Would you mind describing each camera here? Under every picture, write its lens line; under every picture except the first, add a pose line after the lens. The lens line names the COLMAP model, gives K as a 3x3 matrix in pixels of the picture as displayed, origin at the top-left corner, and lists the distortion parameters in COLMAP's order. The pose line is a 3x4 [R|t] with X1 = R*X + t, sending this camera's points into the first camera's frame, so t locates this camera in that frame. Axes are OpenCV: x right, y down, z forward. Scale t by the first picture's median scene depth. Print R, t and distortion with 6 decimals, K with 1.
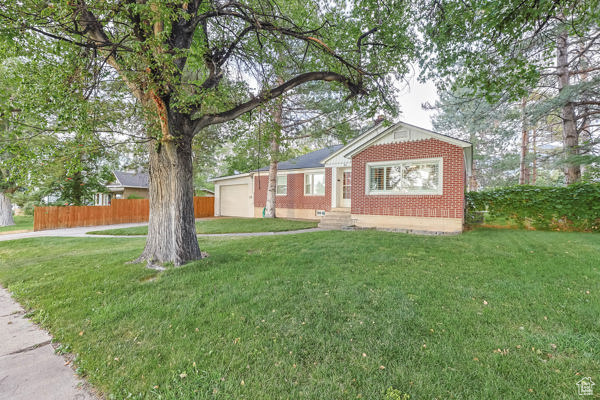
lens RADIAL K [[259.5, 0, 300.0], [0, 259.5, 200.0], [0, 0, 1]] dist [0.000124, -0.000358]
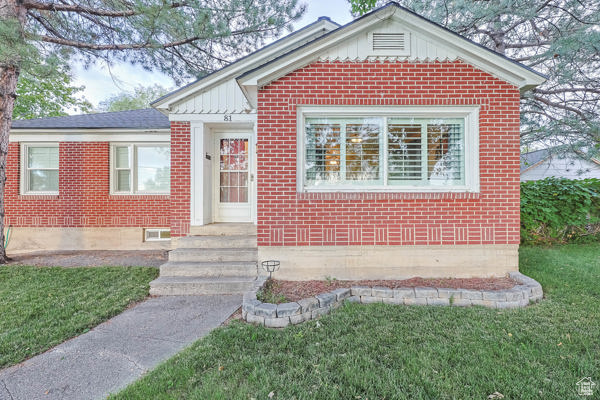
lens RADIAL K [[259.5, 0, 300.0], [0, 259.5, 200.0], [0, 0, 1]] dist [0.000124, -0.000358]
pose [[0.826881, -0.008341, 0.562315, 0.039131], [0.010245, 0.999947, -0.000233, -0.007352], [-0.562284, 0.005954, 0.826923, 0.587351]]
